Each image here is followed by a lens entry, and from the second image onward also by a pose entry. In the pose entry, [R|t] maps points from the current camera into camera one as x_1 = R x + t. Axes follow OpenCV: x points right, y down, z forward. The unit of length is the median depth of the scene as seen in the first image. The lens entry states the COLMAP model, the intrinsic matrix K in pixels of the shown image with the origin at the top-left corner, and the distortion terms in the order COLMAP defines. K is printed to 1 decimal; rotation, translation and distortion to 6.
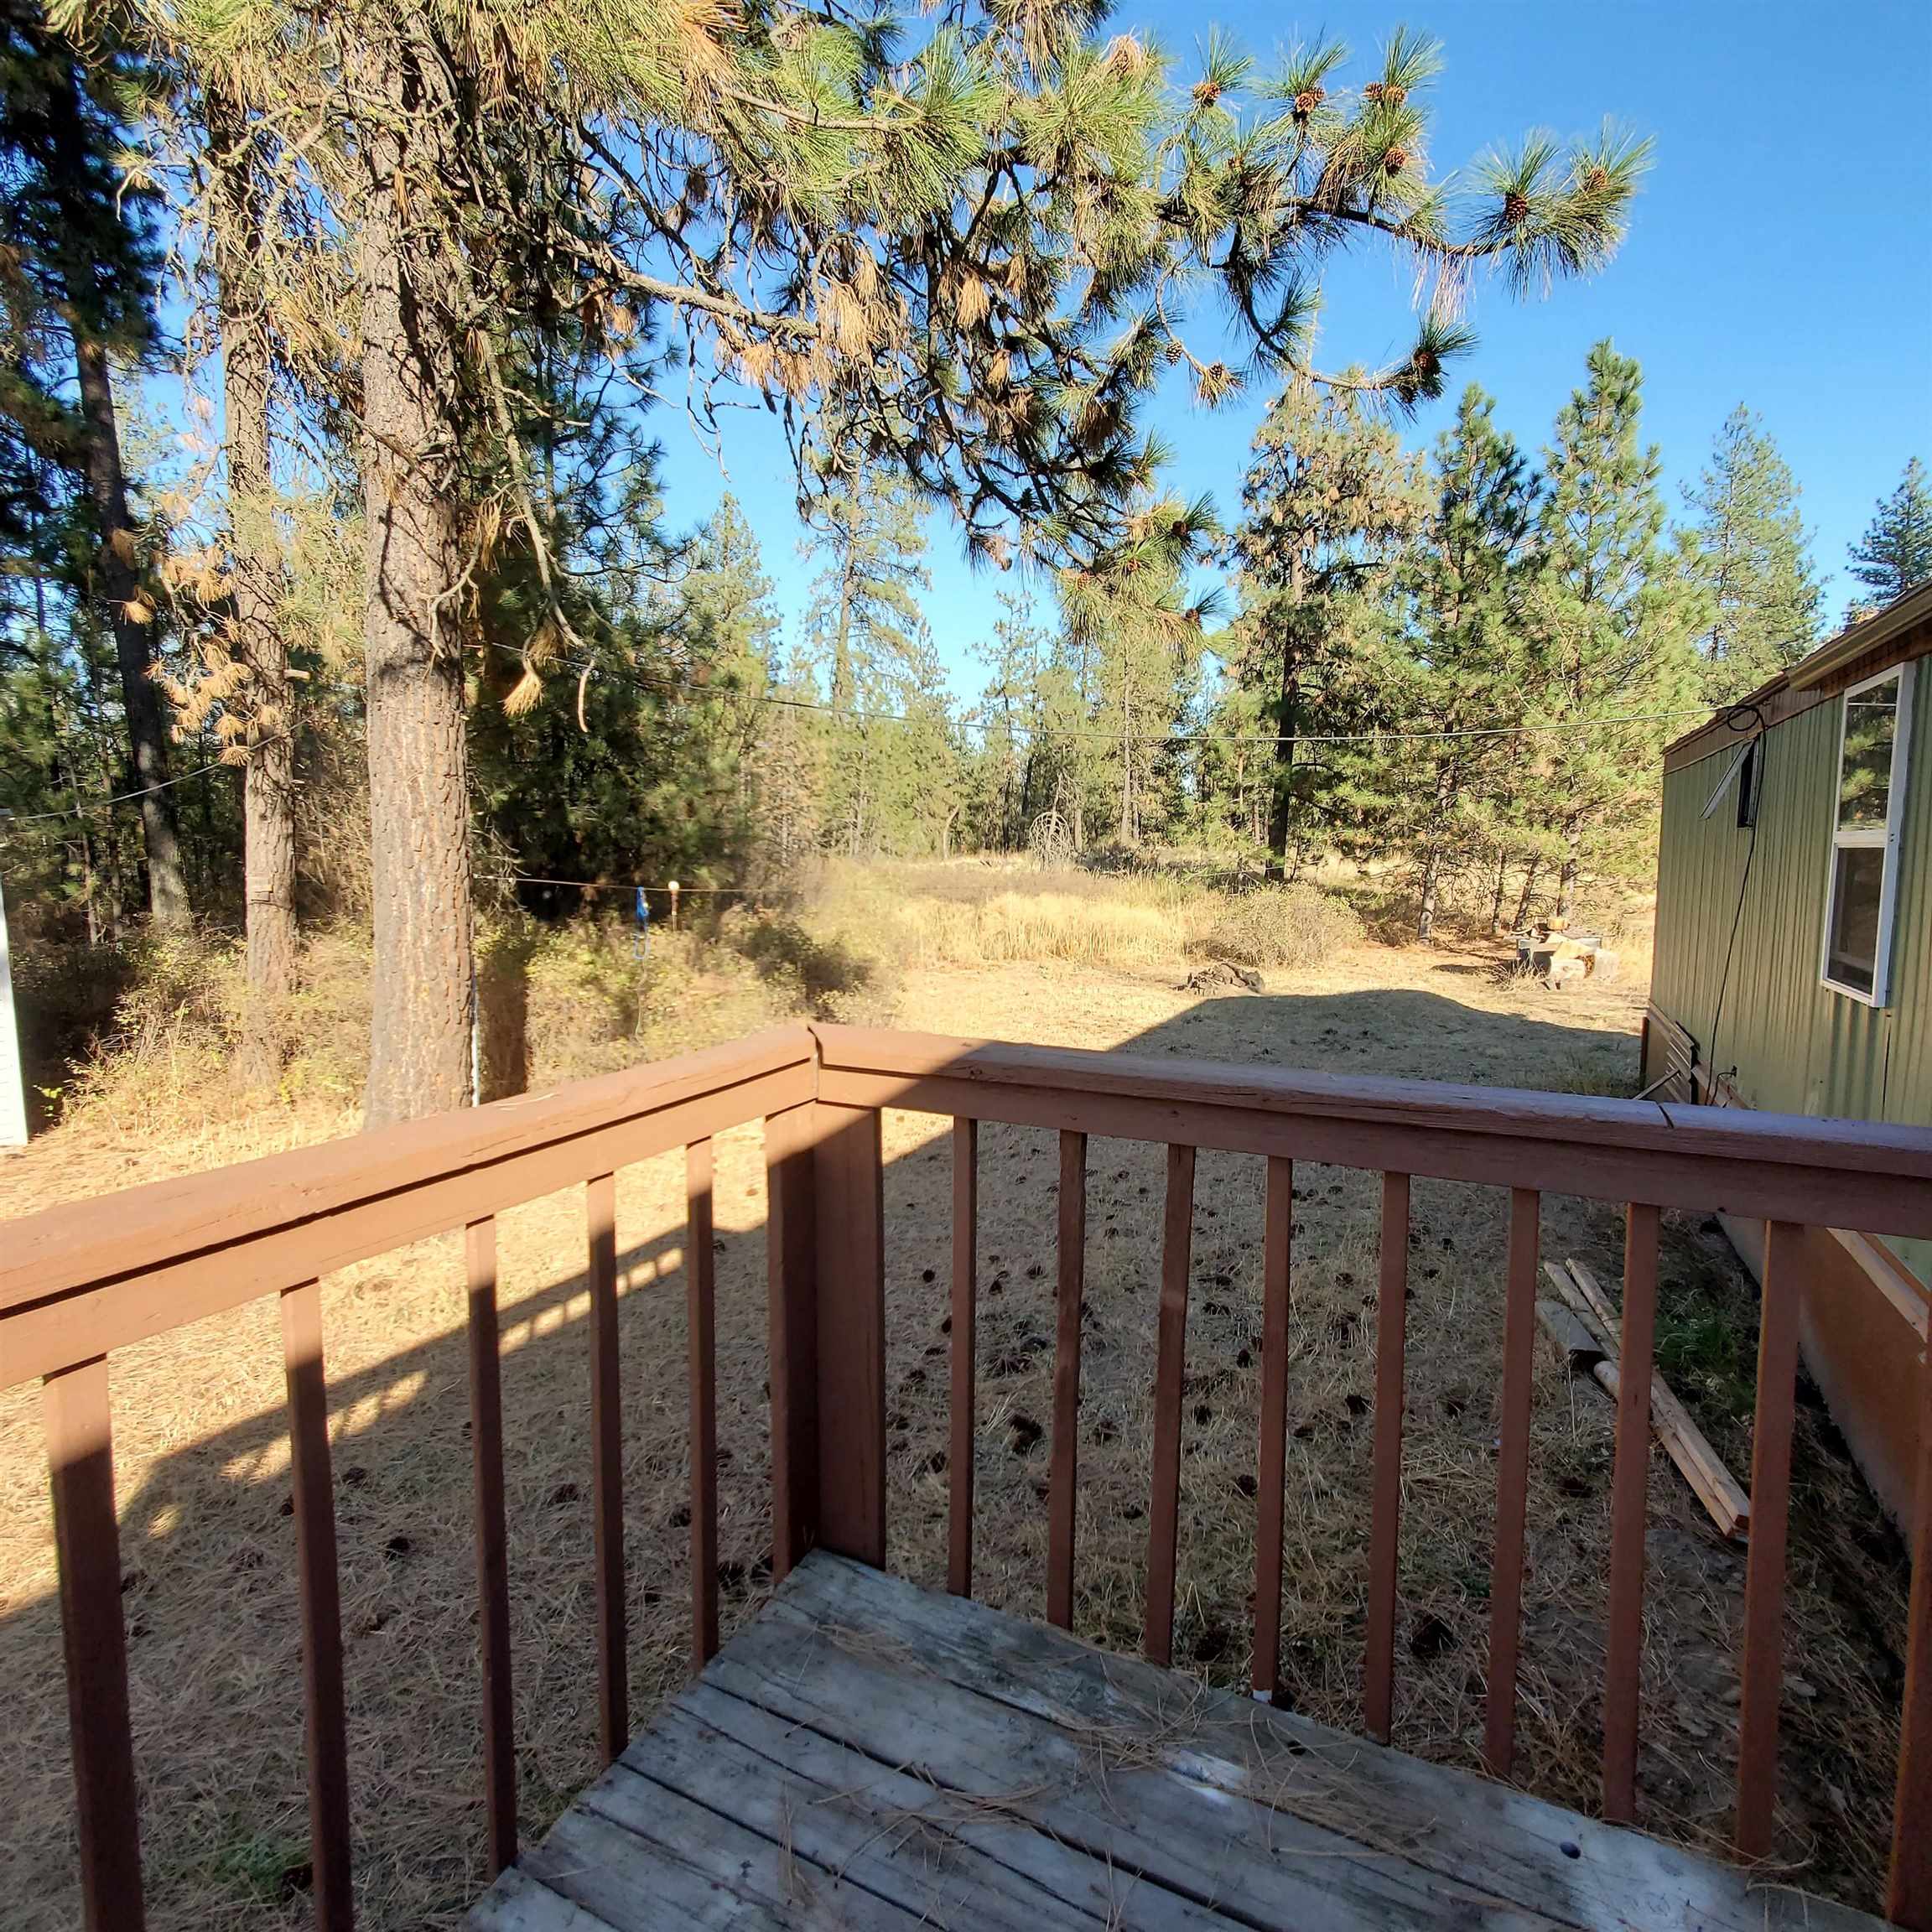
lens RADIAL K [[1092.3, 0, 956.6], [0, 1092.3, 959.5], [0, 0, 1]] dist [-0.001532, 0.000793]
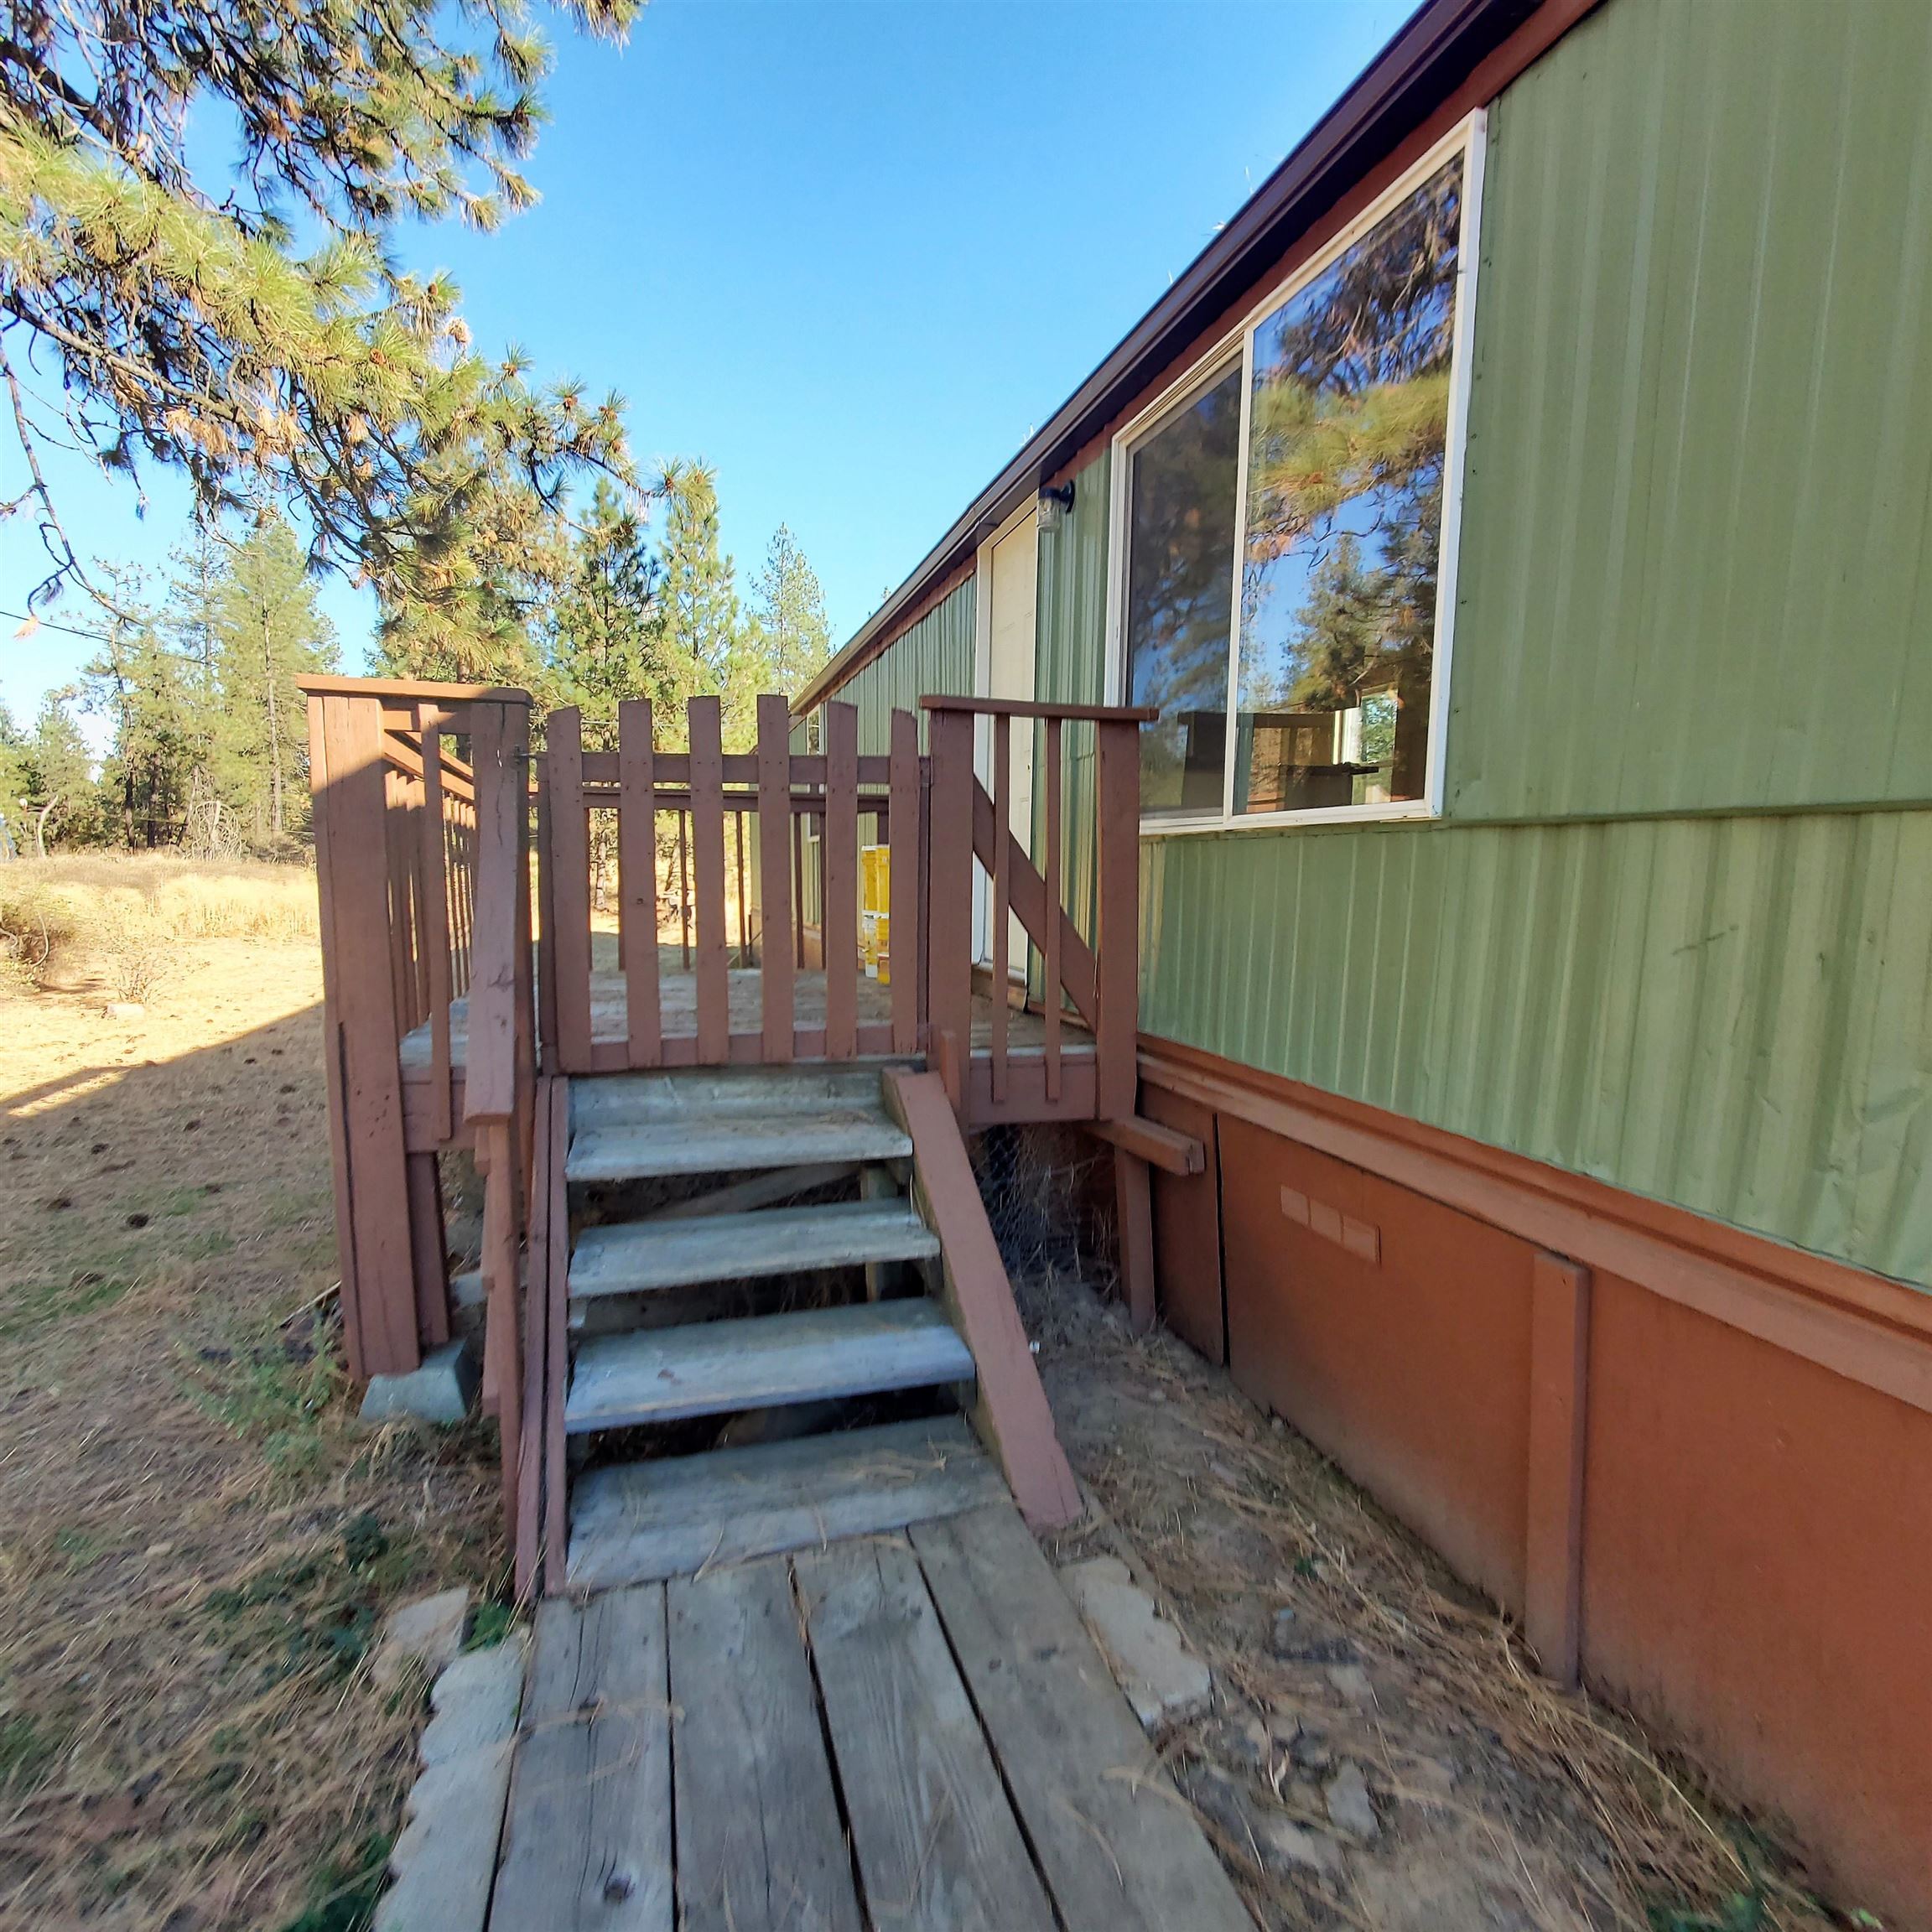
lens RADIAL K [[1047.4, 0, 984.7], [0, 1047.4, 965.1], [0, 0, 1]] dist [-0.000705, -0.031338]
pose [[0.709149, -0.063148, 0.702225, -0.120660], [0.069863, 0.997373, 0.019138, 0.061180], [-0.701589, 0.035488, 0.711698, -0.191411]]
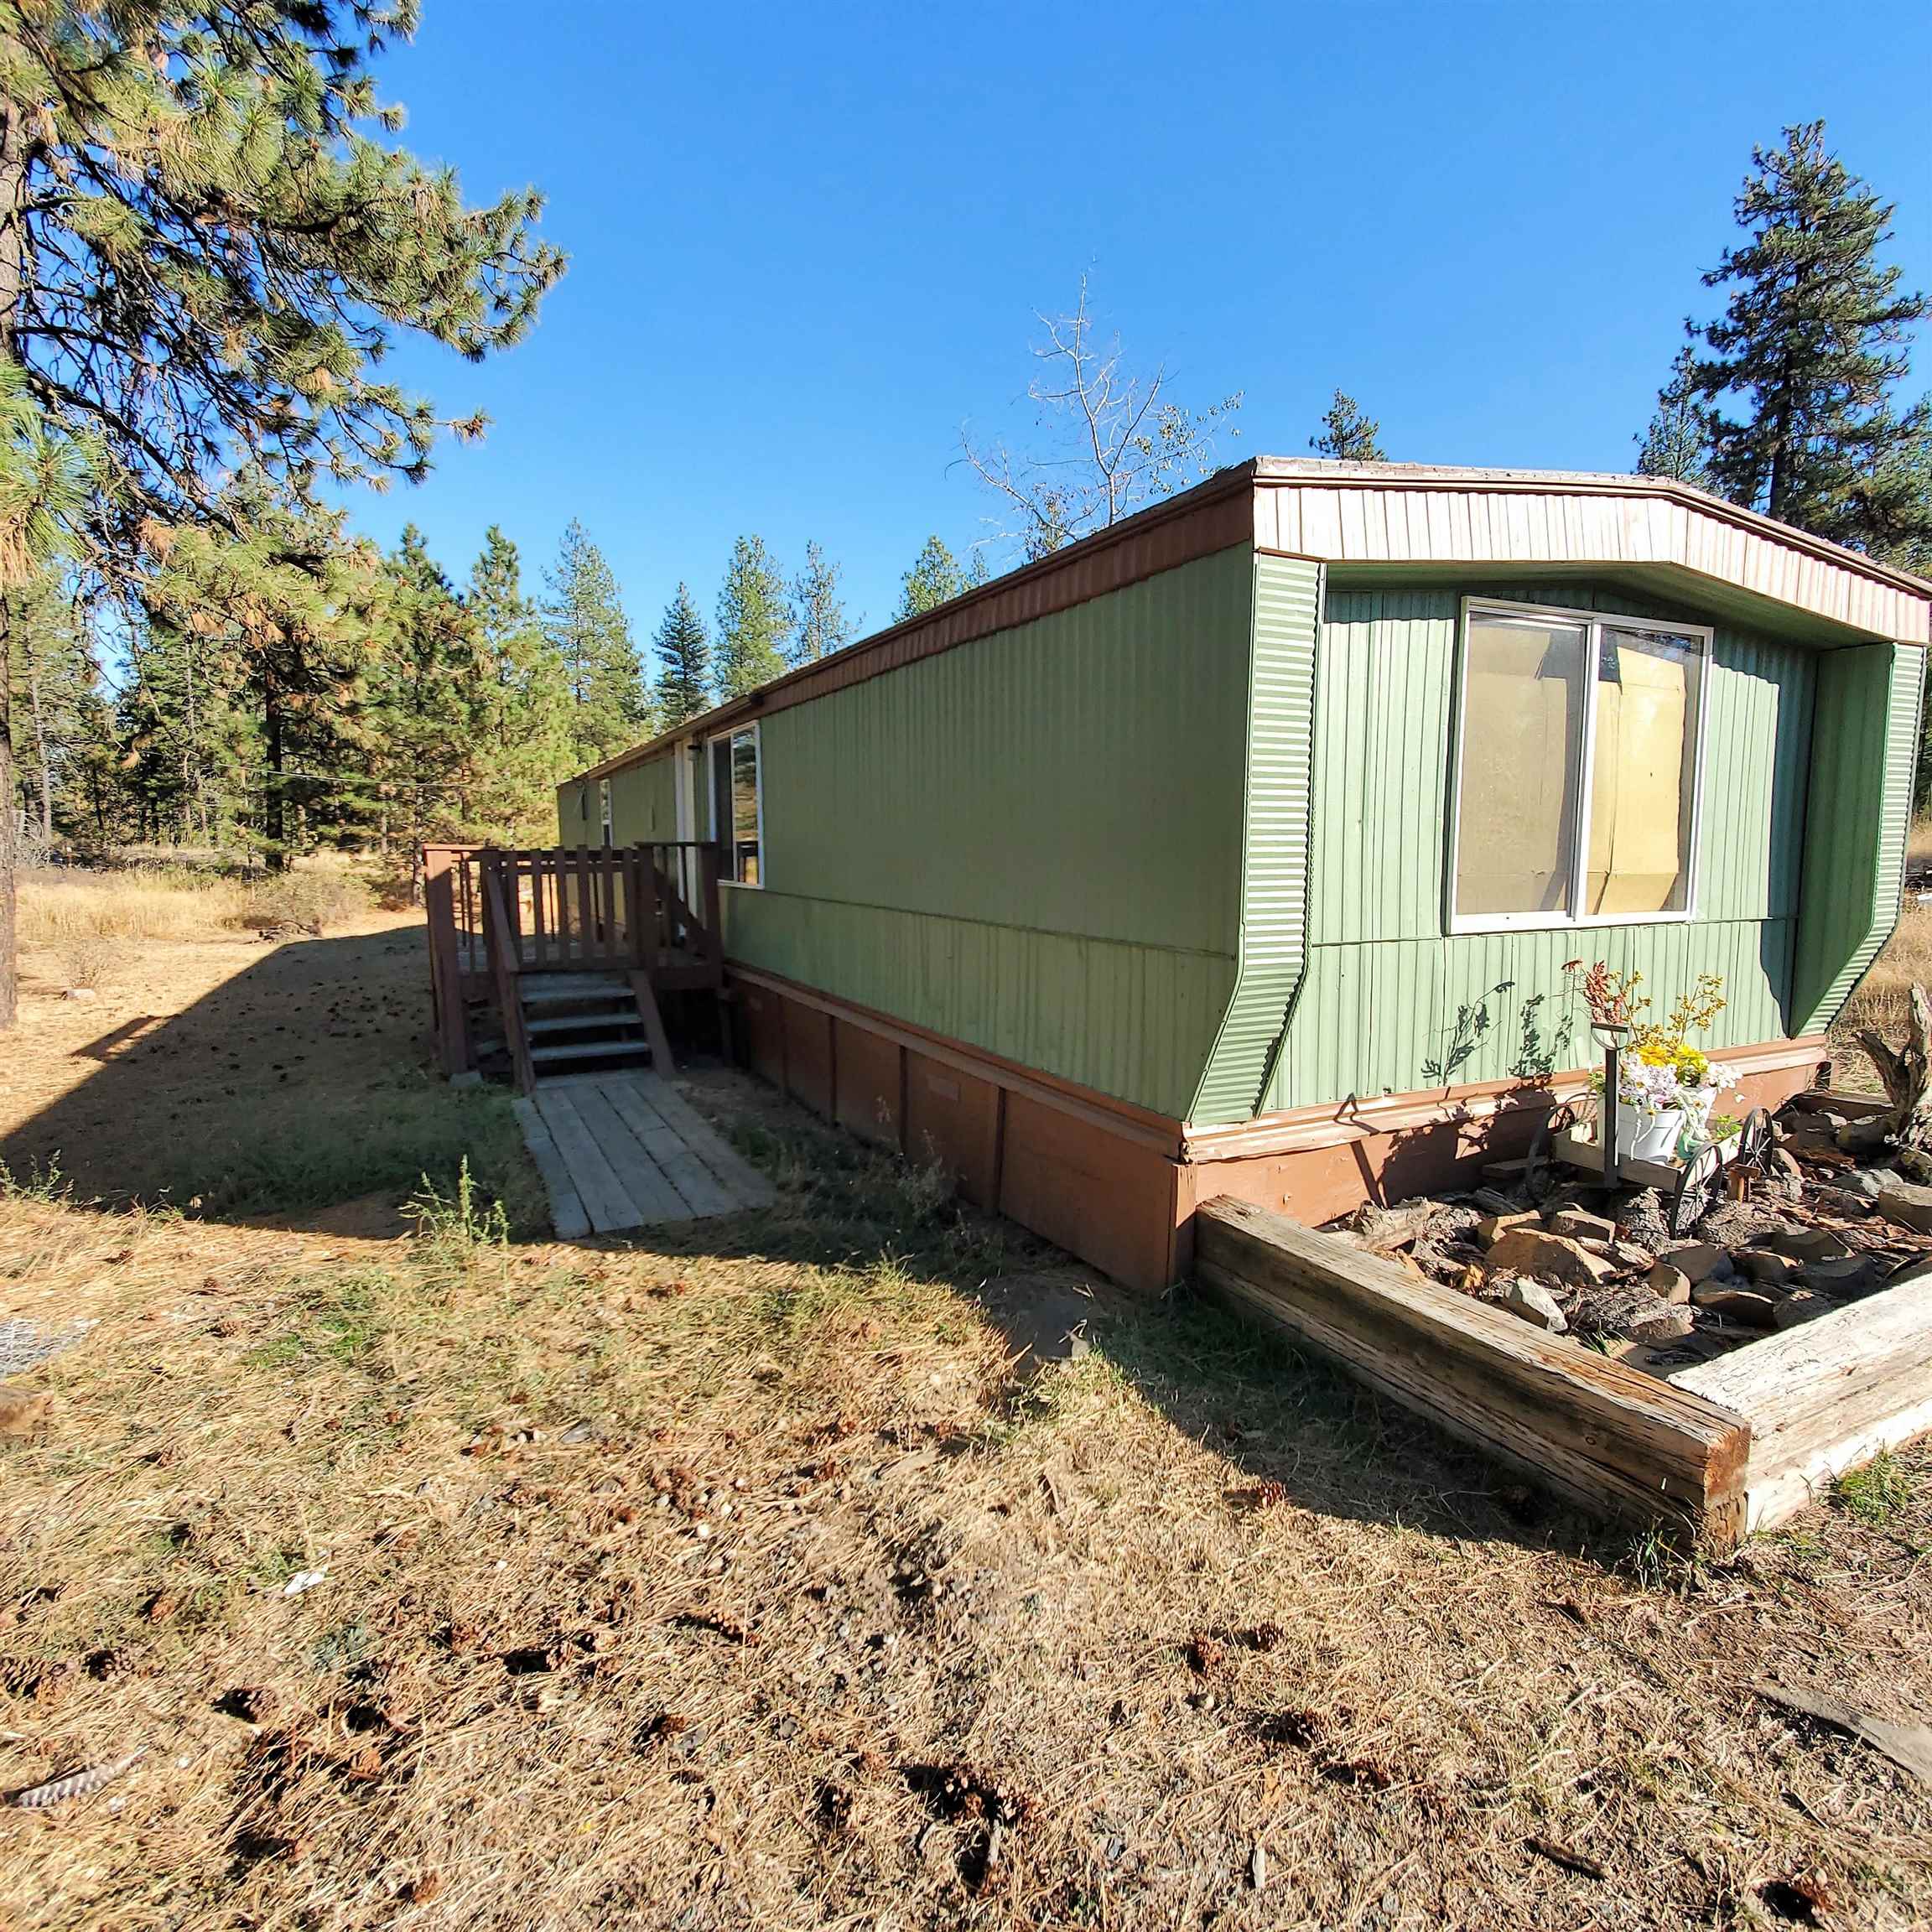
lens RADIAL K [[1092.3, 0, 956.6], [0, 1092.3, 959.5], [0, 0, 1]] dist [-0.001532, 0.000793]
pose [[0.606730, -0.089947, 0.789802, -0.313255], [0.092900, 0.994792, 0.041926, 0.067533], [-0.789461, 0.047935, 0.611927, -0.477352]]
